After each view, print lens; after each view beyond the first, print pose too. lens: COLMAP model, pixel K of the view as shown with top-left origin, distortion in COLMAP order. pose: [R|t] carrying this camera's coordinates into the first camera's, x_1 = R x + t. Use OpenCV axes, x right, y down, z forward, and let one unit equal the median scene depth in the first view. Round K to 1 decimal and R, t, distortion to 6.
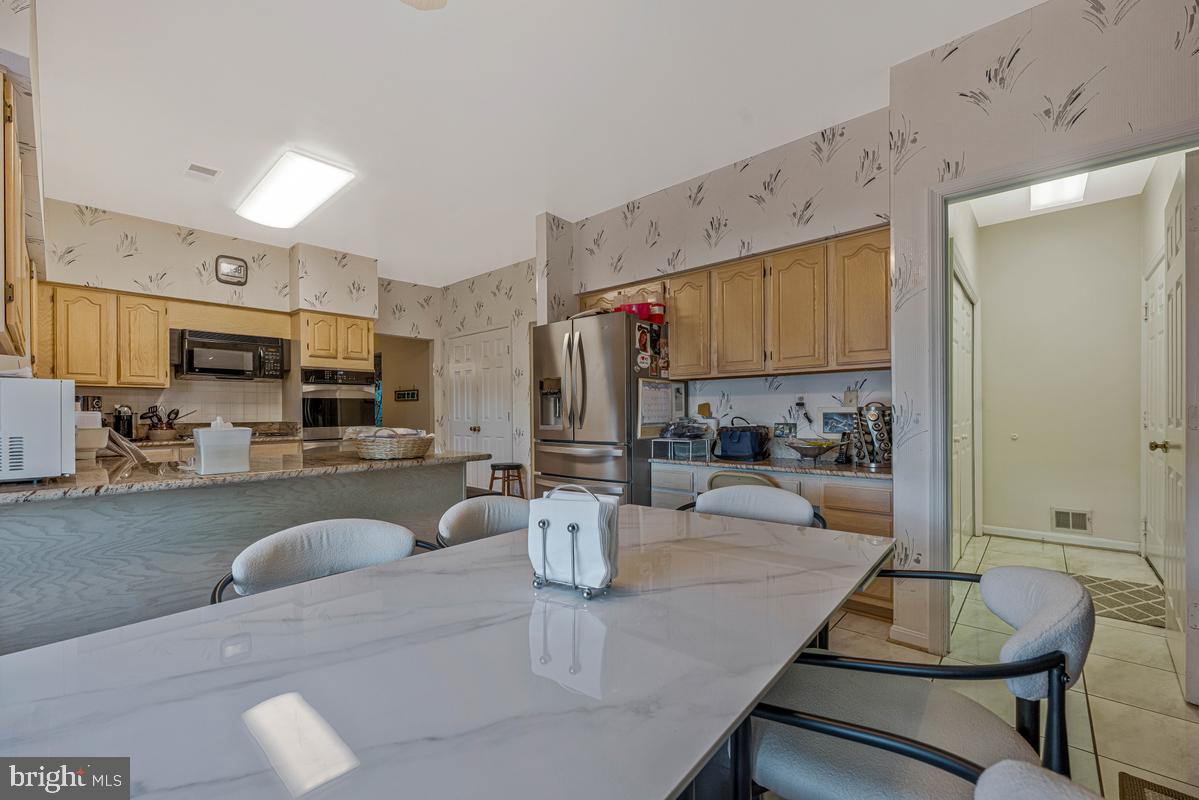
lens RADIAL K [[484.2, 0, 589.7], [0, 484.2, 410.5], [0, 0, 1]] dist [-0.001761, 0.000117]
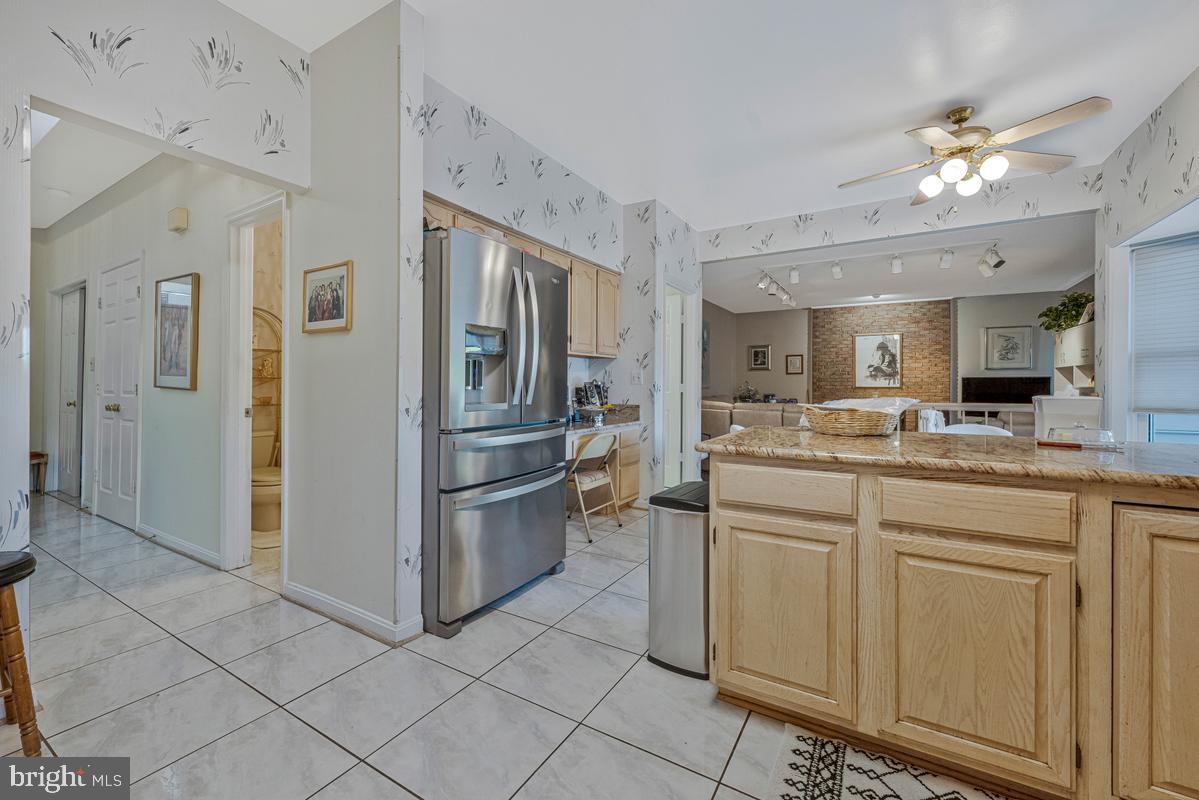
lens RADIAL K [[484.2, 0, 611.2], [0, 484.2, 385.0], [0, 0, 1]] dist [-0.001761, 0.000117]
pose [[-0.200694, 0.008355, 0.979618, -0.631912], [-0.007874, 0.999918, -0.010141, 0.009974], [-0.979622, -0.009748, -0.200611, 0.851090]]
